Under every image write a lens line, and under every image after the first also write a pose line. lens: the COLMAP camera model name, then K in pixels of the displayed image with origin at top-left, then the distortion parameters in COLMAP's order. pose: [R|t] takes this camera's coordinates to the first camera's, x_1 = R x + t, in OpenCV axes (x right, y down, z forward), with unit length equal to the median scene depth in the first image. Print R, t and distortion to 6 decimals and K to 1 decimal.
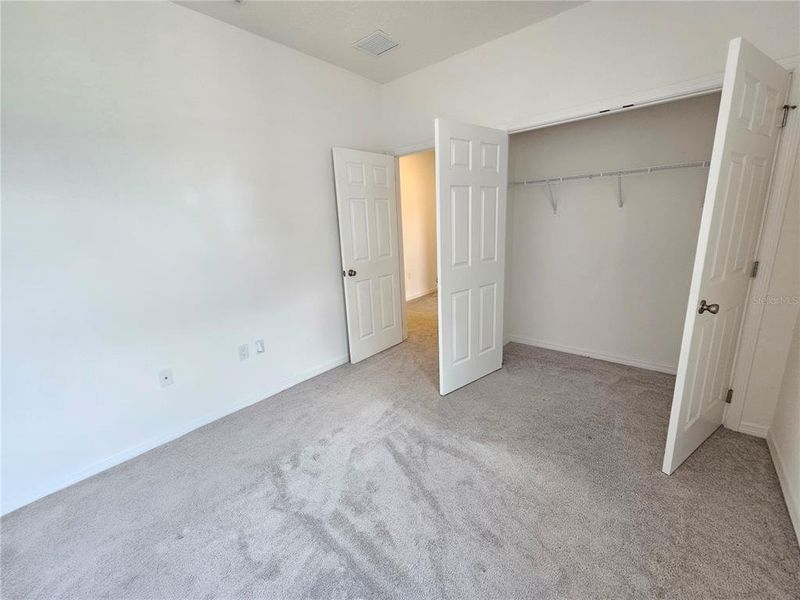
lens RADIAL K [[326.6, 0, 395.7], [0, 326.6, 296.5], [0, 0, 1]] dist [-0.003390, -0.001039]
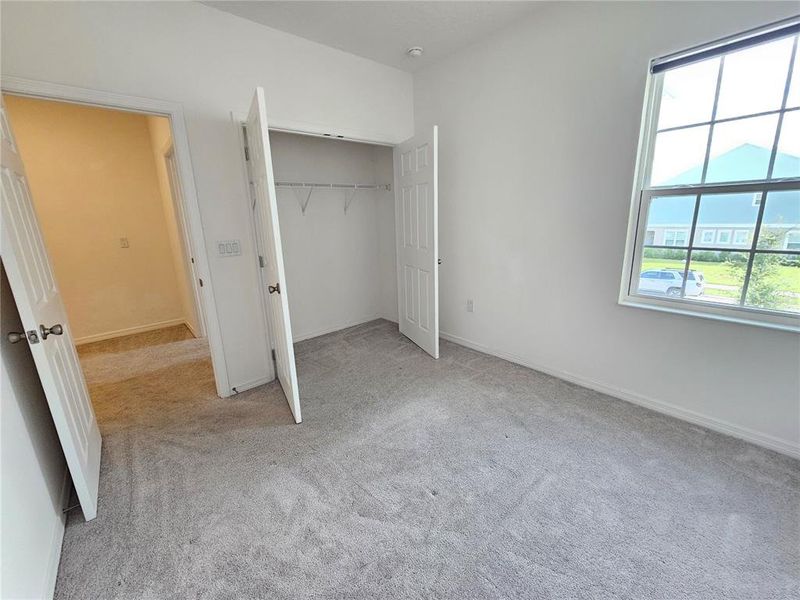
lens RADIAL K [[326.6, 0, 399.4], [0, 326.6, 299.2], [0, 0, 1]] dist [-0.003390, -0.001039]
pose [[0.129565, -0.202626, 0.970647, -0.648726], [0.246785, 0.954685, 0.166352, -0.088761], [-0.960370, 0.217987, 0.173699, 0.599203]]
